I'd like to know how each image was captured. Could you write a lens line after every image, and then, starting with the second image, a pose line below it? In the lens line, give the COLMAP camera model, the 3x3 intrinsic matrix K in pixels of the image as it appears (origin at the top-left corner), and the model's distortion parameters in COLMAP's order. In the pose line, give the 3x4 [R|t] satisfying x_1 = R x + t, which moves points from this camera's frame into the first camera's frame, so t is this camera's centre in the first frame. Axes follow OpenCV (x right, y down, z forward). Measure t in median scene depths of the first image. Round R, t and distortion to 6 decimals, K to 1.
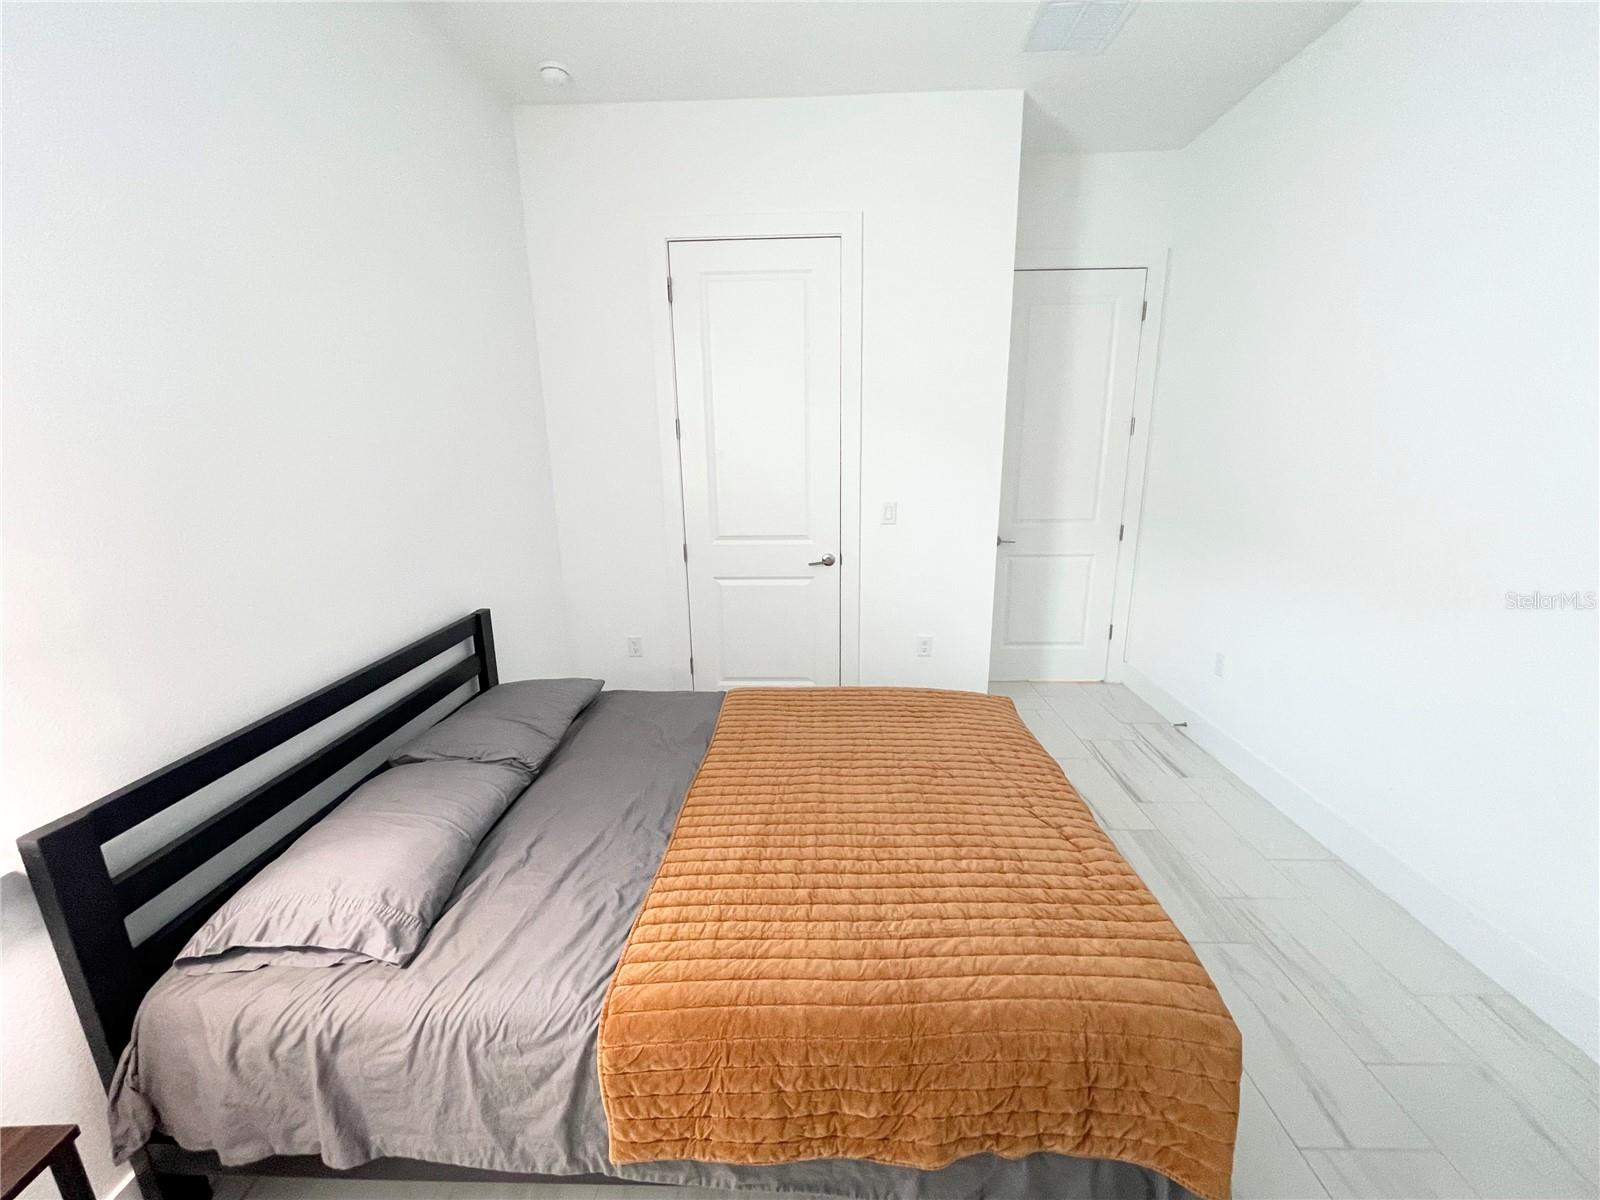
lens RADIAL K [[637.8, 0, 793.7], [0, 637.8, 596.8], [0, 0, 1]] dist [0.000075, -0.000257]
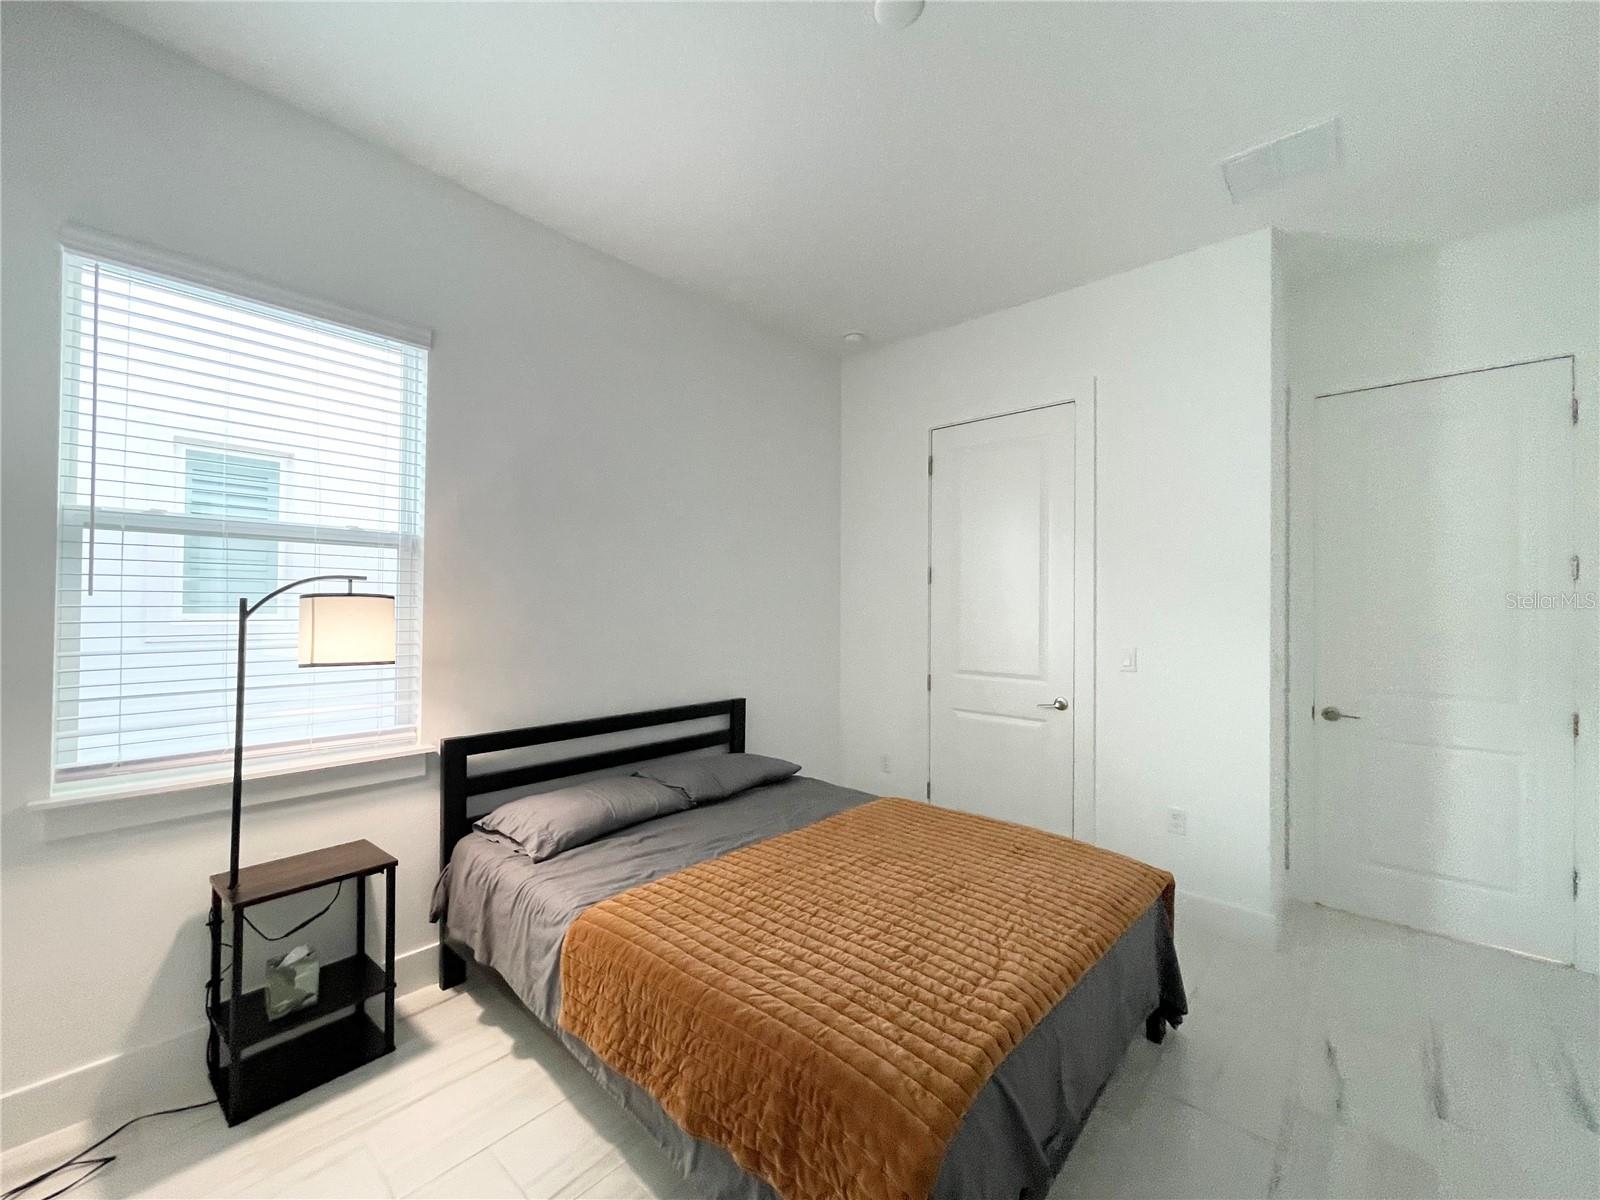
lens RADIAL K [[637.8, 0, 808.4], [0, 637.8, 604.6], [0, 0, 1]] dist [0.000075, -0.000257]
pose [[0.776307, 0.018609, -0.630081, 0.628209], [-0.168137, 0.969463, -0.178525, 0.057524], [0.607518, 0.244530, 0.755729, -0.008887]]
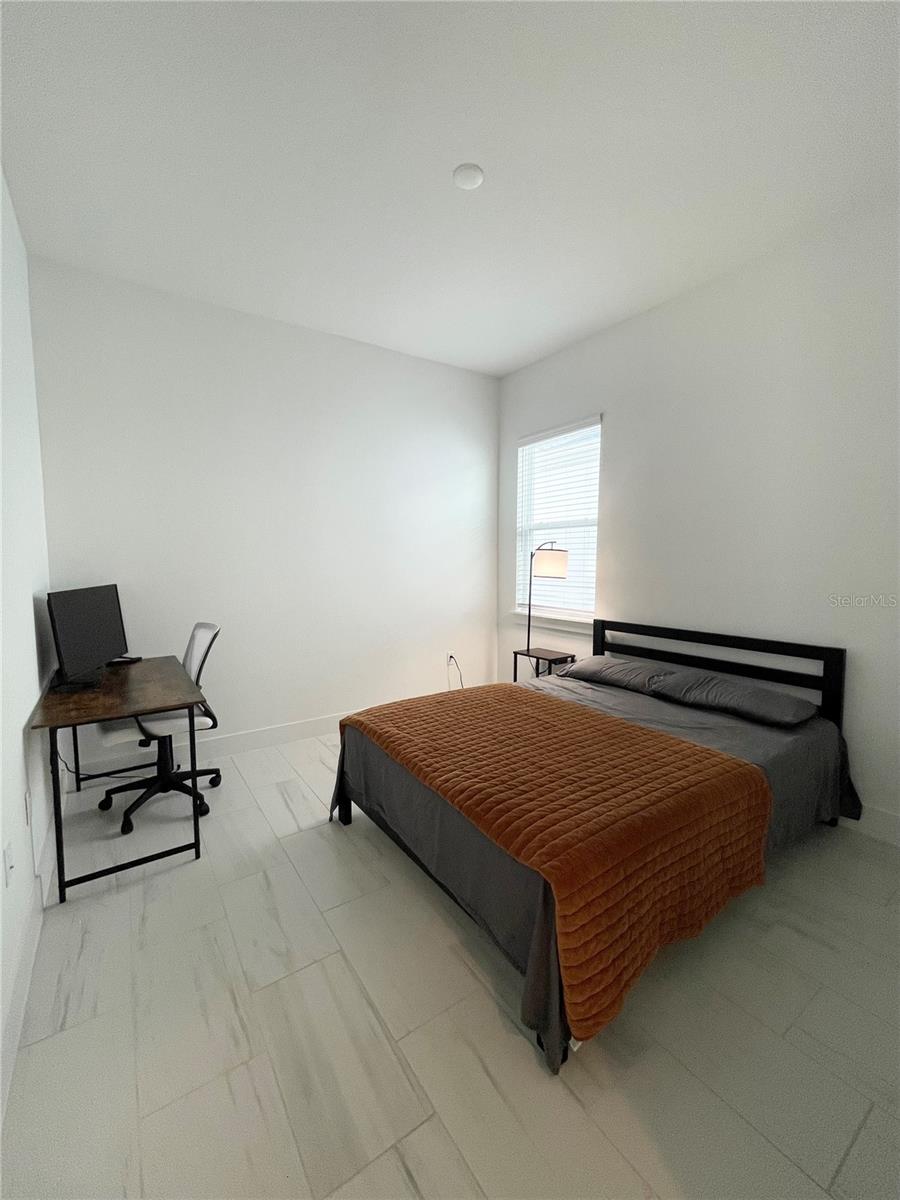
lens RADIAL K [[478.3, 0, 440.7], [0, 478.3, 608.1], [0, 0, 1]] dist [0.000075, -0.000257]
pose [[-0.799509, 0.084178, -0.594726, 0.906871], [-0.120535, 0.947505, 0.296150, -0.305790], [0.588435, 0.308460, -0.747393, 1.547508]]
